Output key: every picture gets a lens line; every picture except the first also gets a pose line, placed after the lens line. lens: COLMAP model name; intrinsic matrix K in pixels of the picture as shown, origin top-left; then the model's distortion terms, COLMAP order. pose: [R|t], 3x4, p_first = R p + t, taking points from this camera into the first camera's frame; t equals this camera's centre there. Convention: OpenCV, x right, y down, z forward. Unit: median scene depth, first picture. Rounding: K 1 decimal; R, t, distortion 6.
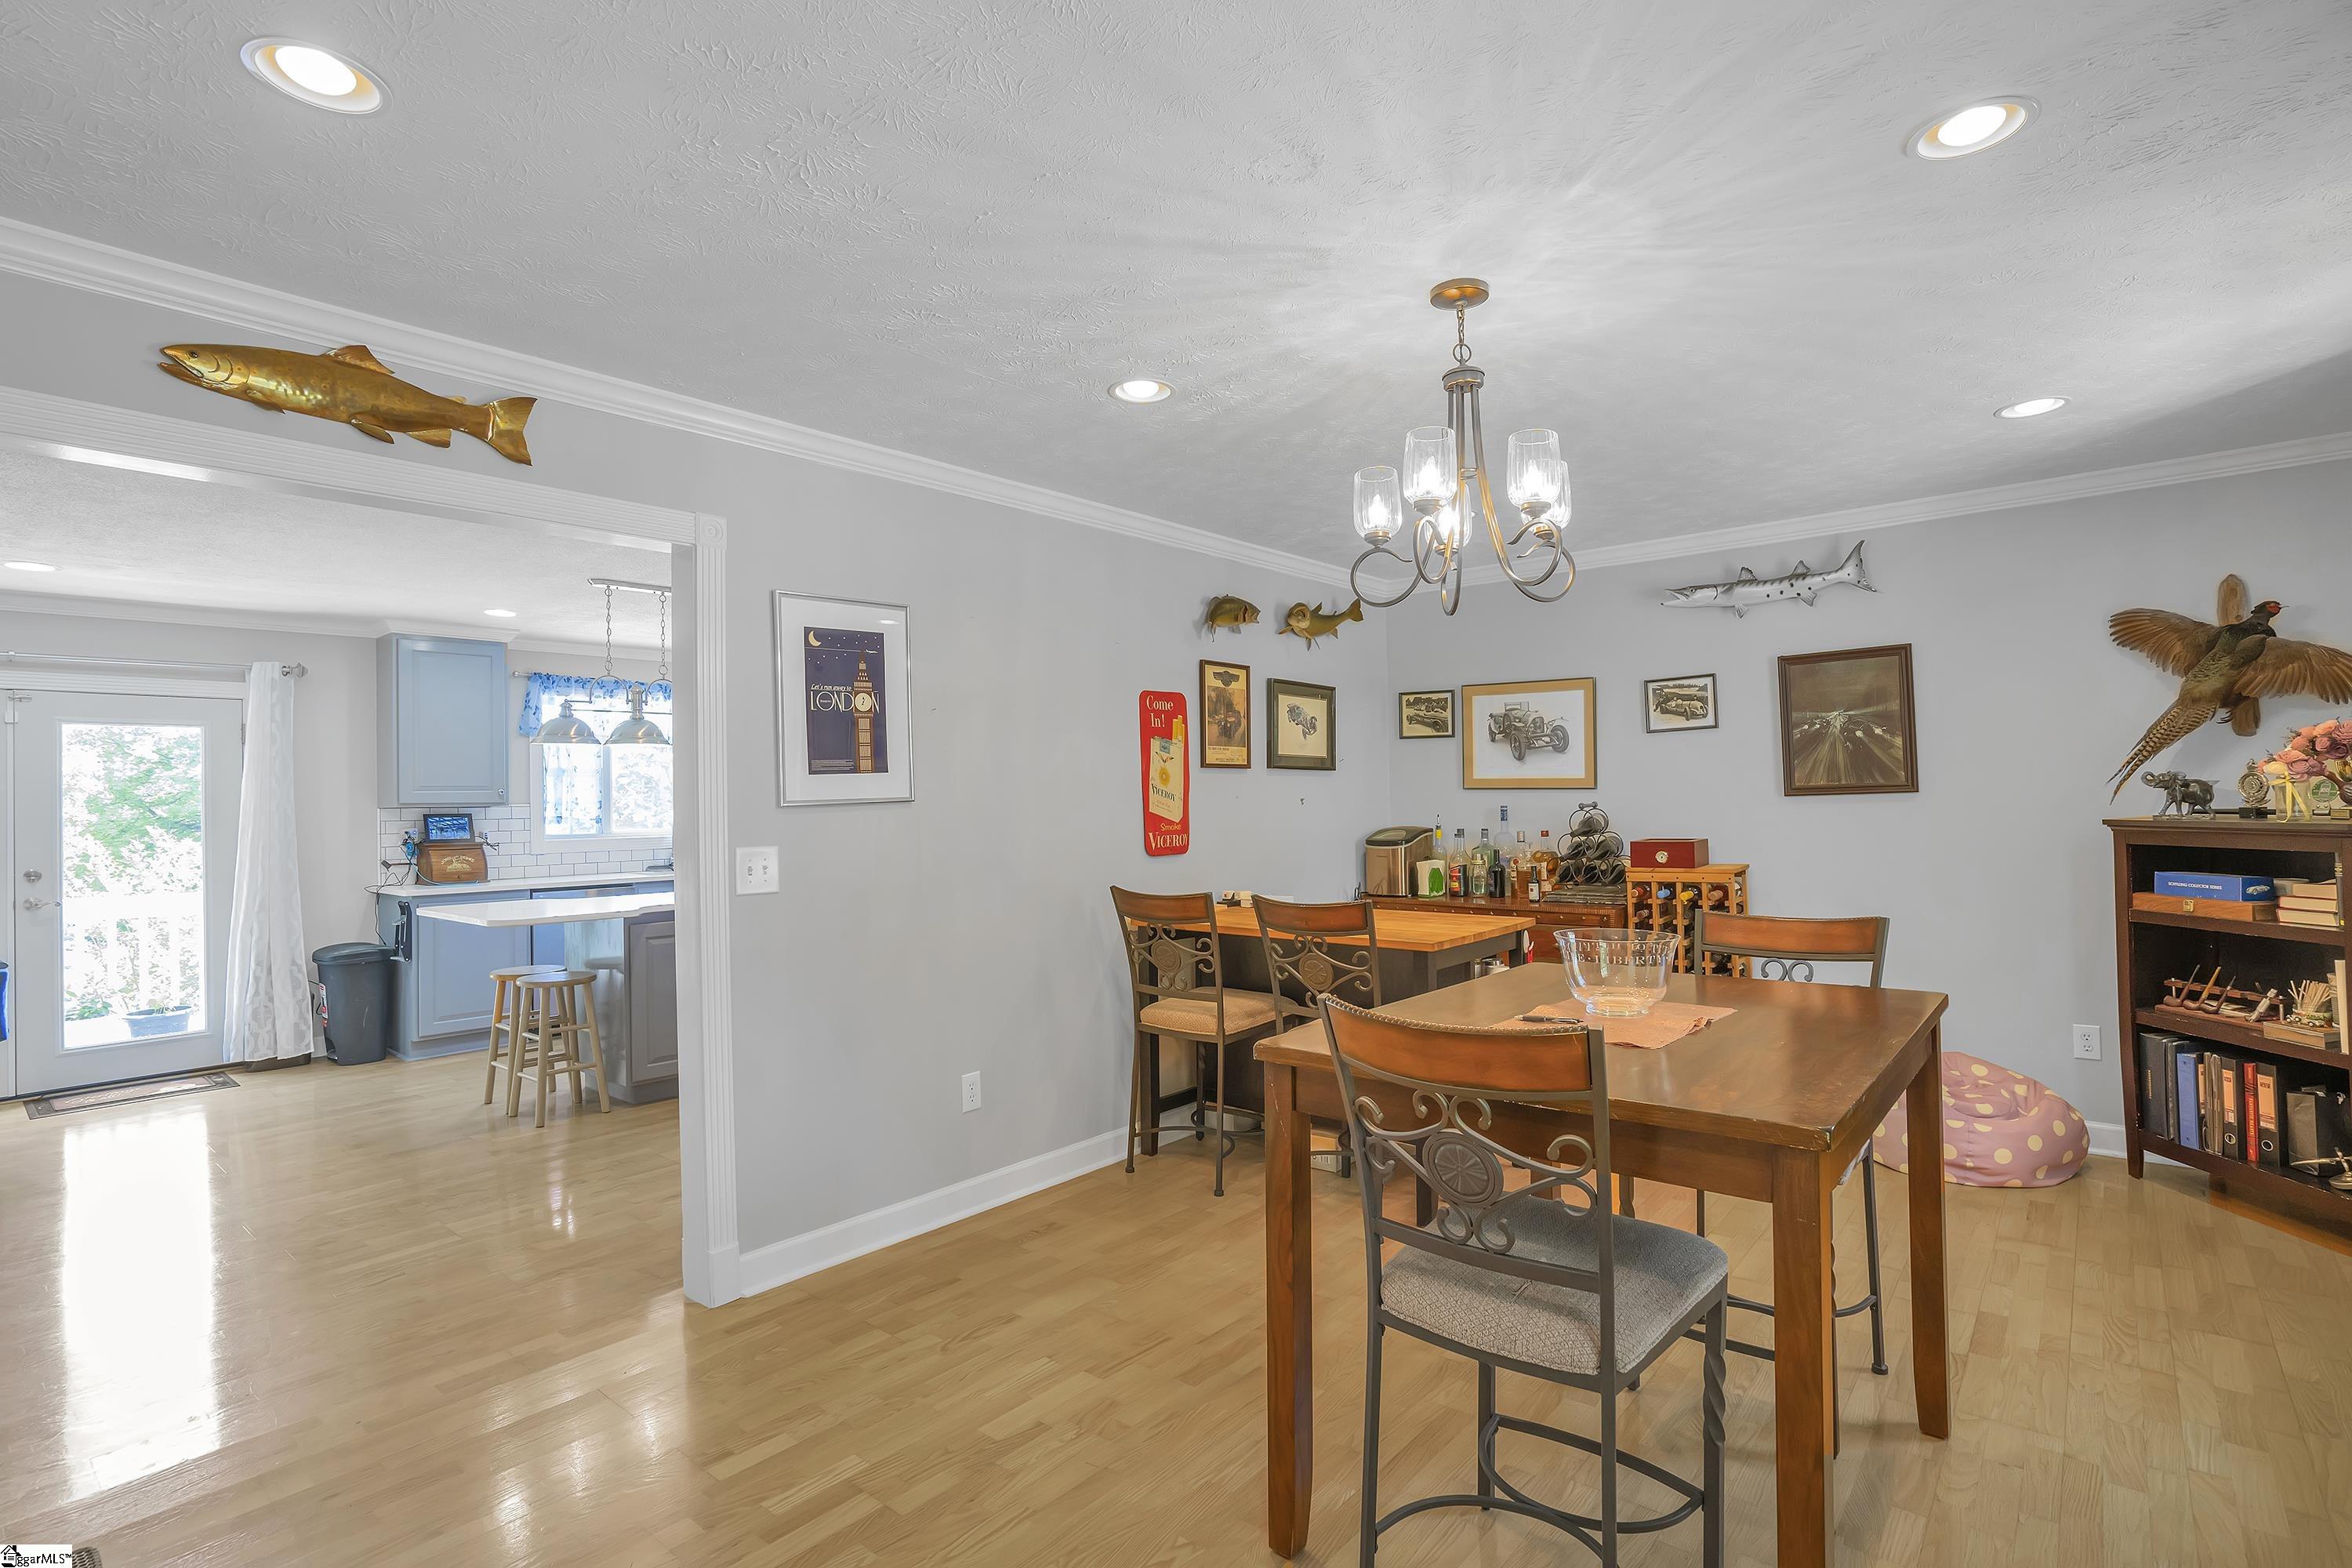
lens RADIAL K [[1169.8, 0, 1177.0], [0, 1169.8, 790.4], [0, 0, 1]] dist [-0.021227, -0.000531]
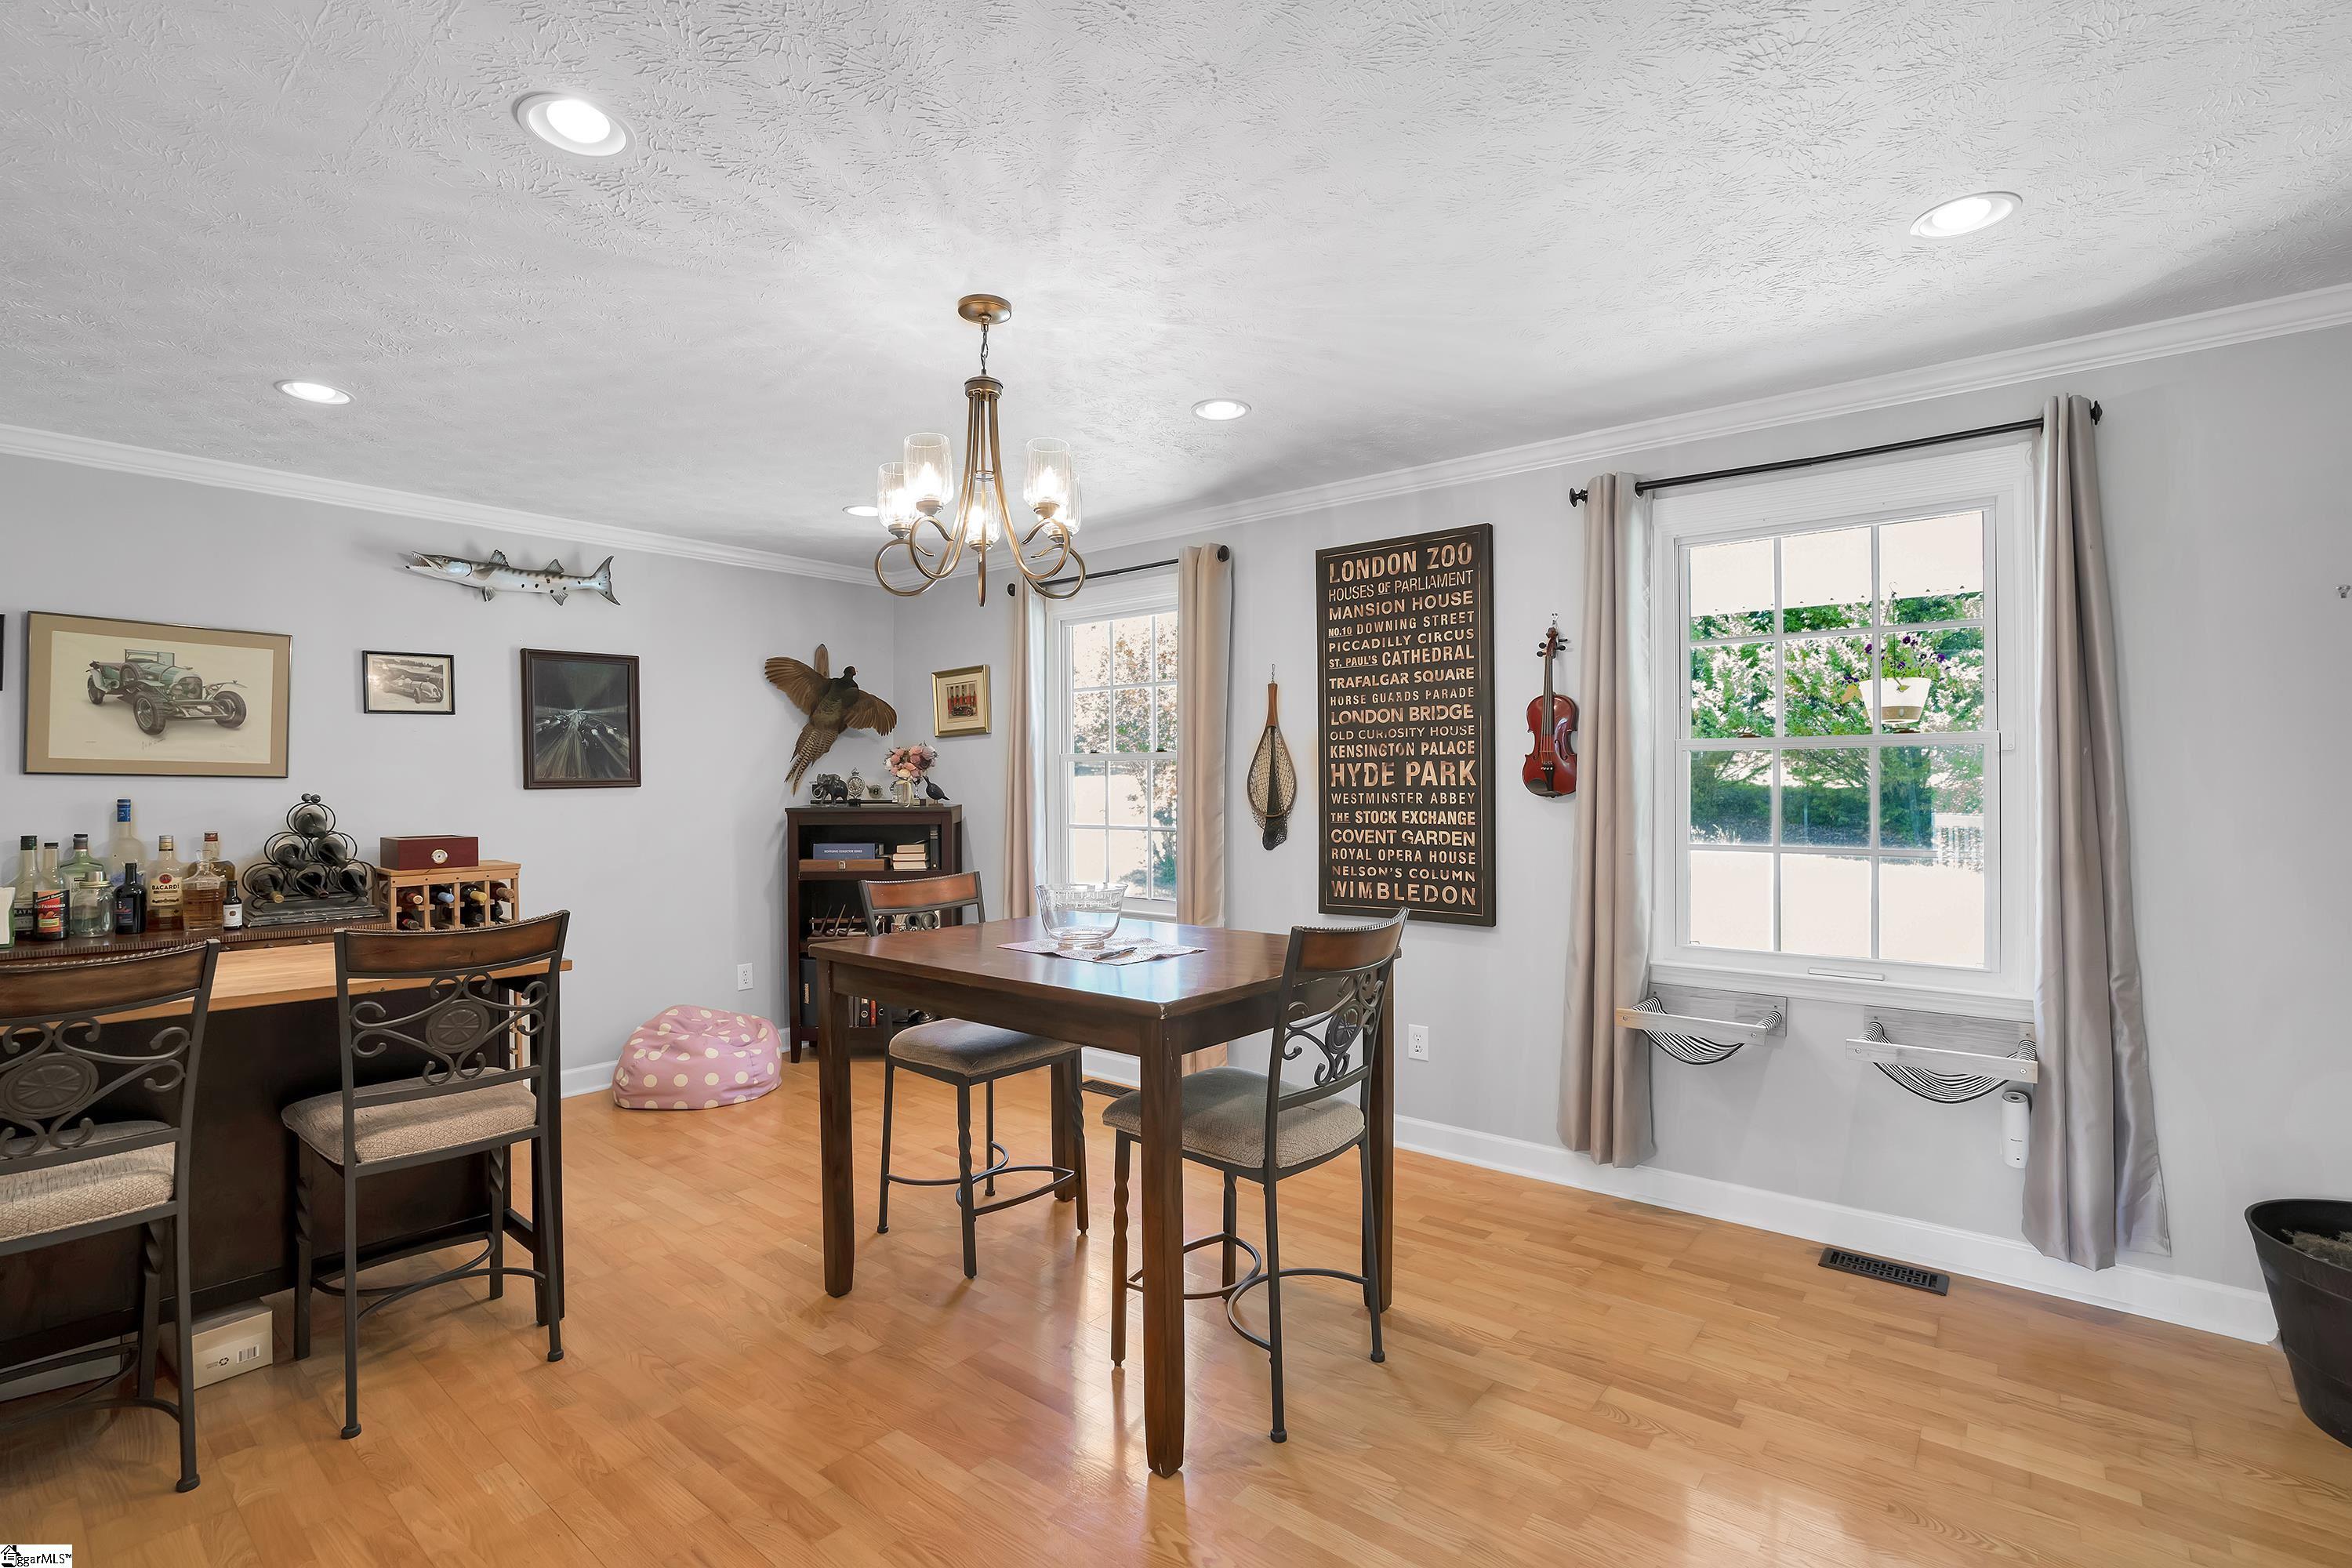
lens RADIAL K [[1077.3, 0, 1186.7], [0, 1077.3, 778.4], [0, 0, 1]] dist [0.000221, 0.002552]
pose [[-0.000088, 0.025553, 0.999673, -0.405746], [-0.001272, 0.999673, -0.025553, 0.018711], [-0.999999, -0.001274, -0.000055, 0.438550]]
